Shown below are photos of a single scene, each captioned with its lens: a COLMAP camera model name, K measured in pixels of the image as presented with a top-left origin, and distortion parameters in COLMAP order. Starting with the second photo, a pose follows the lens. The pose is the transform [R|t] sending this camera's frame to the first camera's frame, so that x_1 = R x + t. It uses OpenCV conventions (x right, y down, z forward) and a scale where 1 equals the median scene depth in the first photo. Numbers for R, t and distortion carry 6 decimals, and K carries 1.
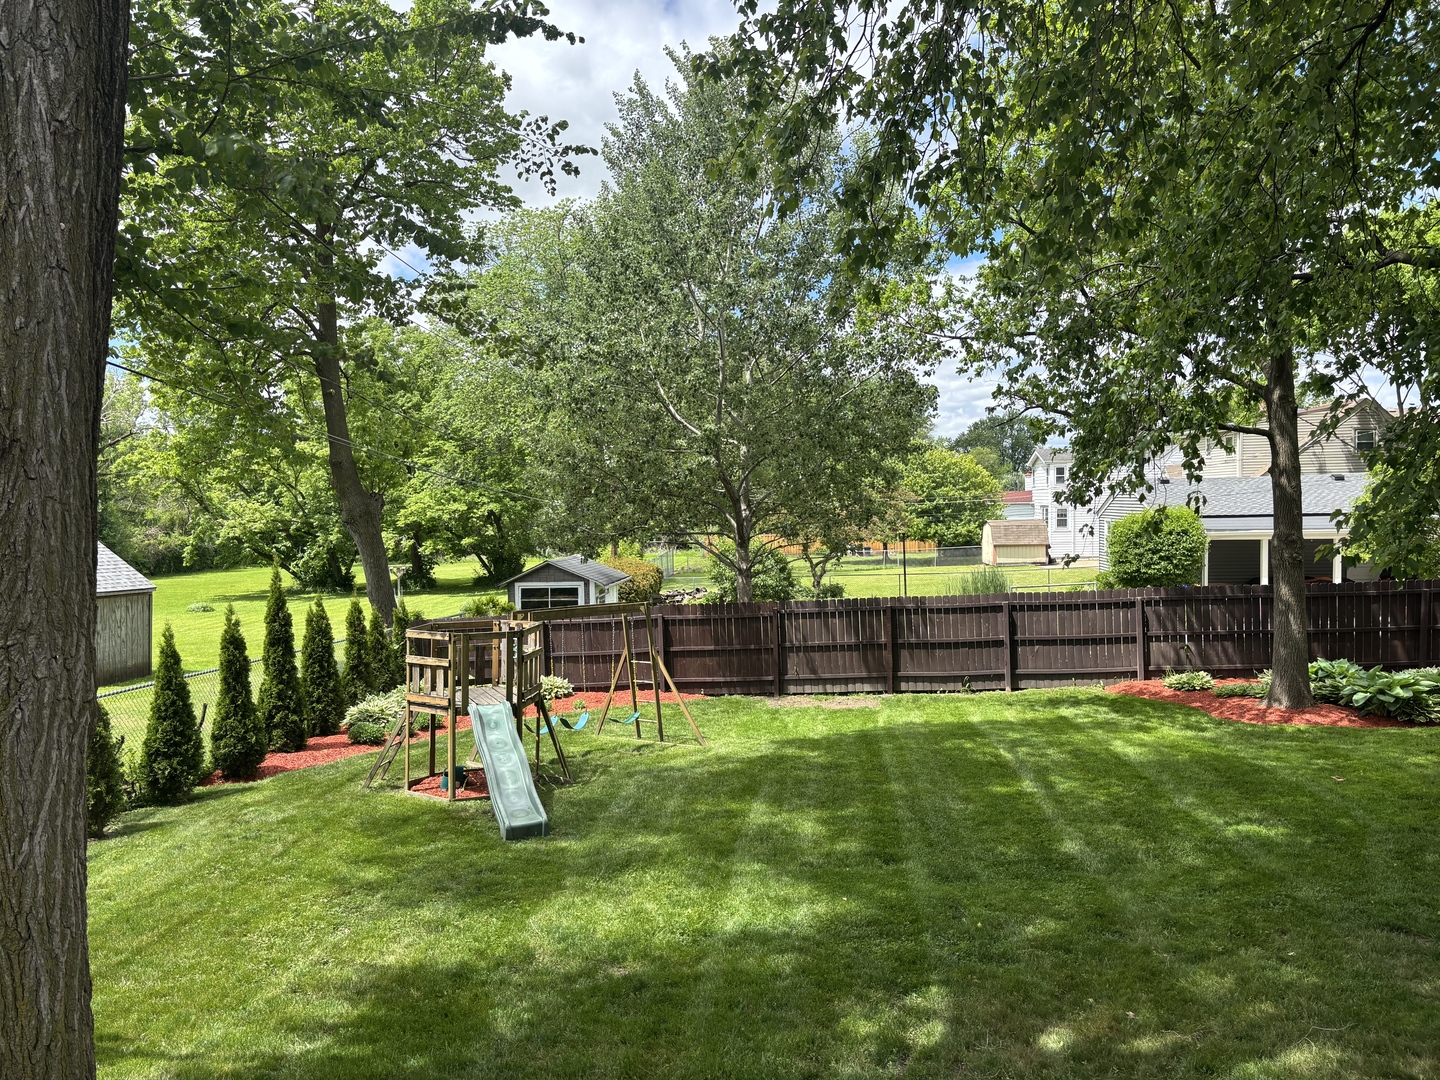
lens RADIAL K [[1071.6, 0, 720.0], [0, 1071.6, 540.0], [0, 0, 1]] dist [0.045129, 0.003705]
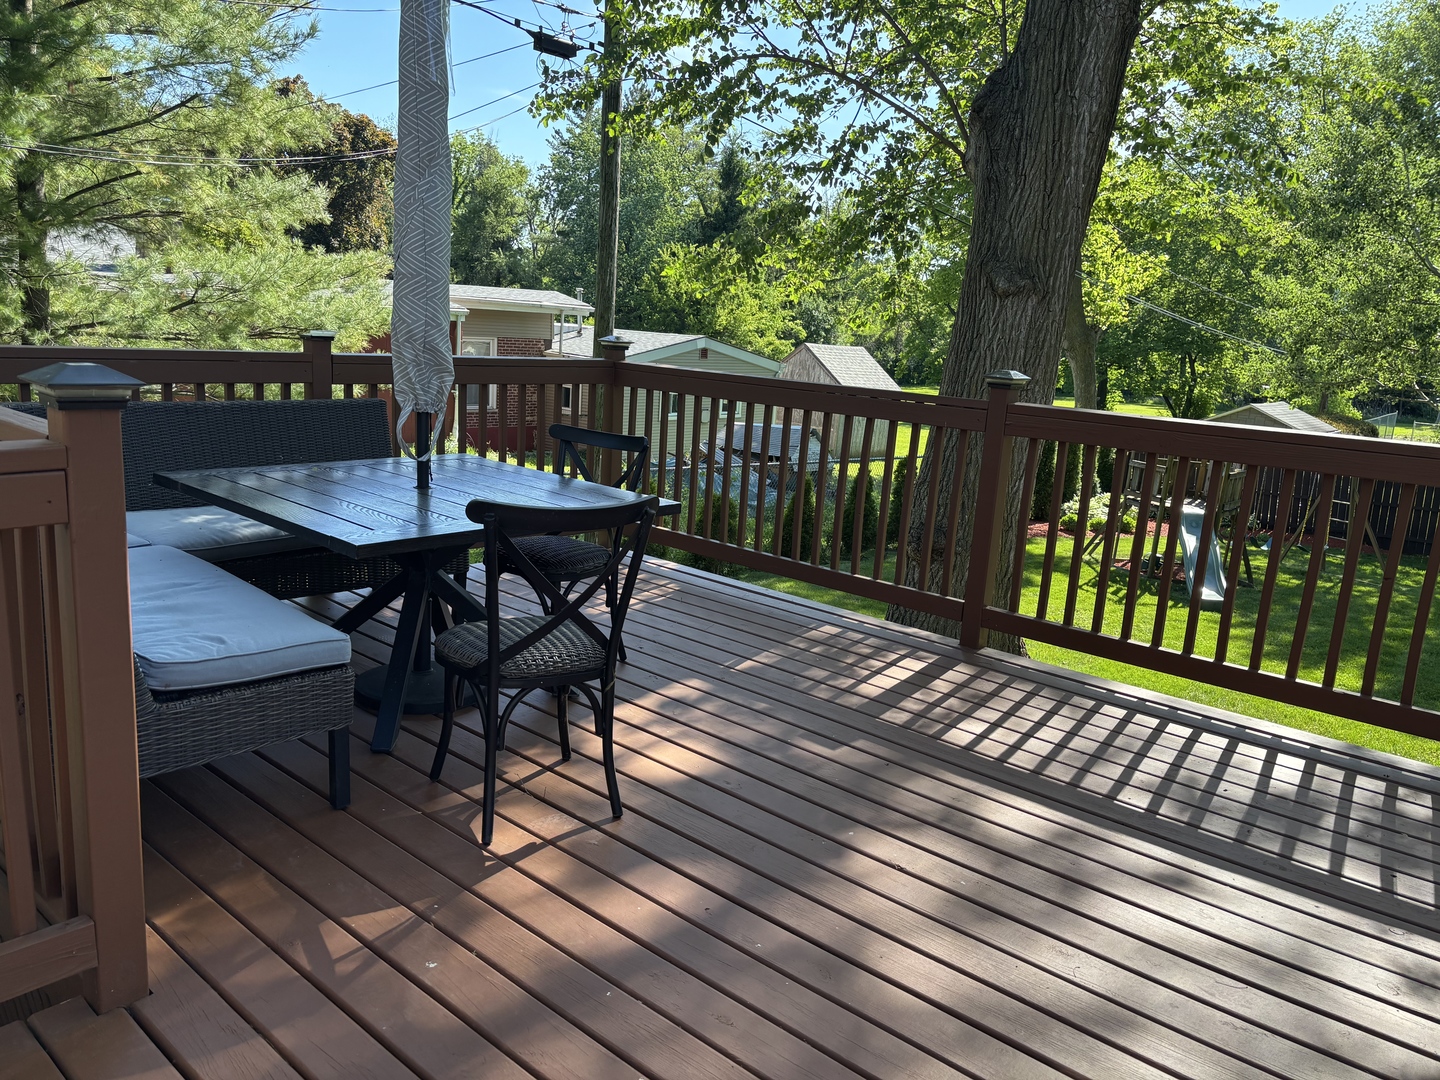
lens RADIAL K [[1071.6, 0, 720.0], [0, 1071.6, 540.0], [0, 0, 1]] dist [0.045129, 0.003705]
pose [[0.823657, 0.182068, -0.537066, 0.007199], [-0.096713, 0.978284, 0.183322, 0.008474], [0.558781, -0.099053, 0.823379, -0.168029]]
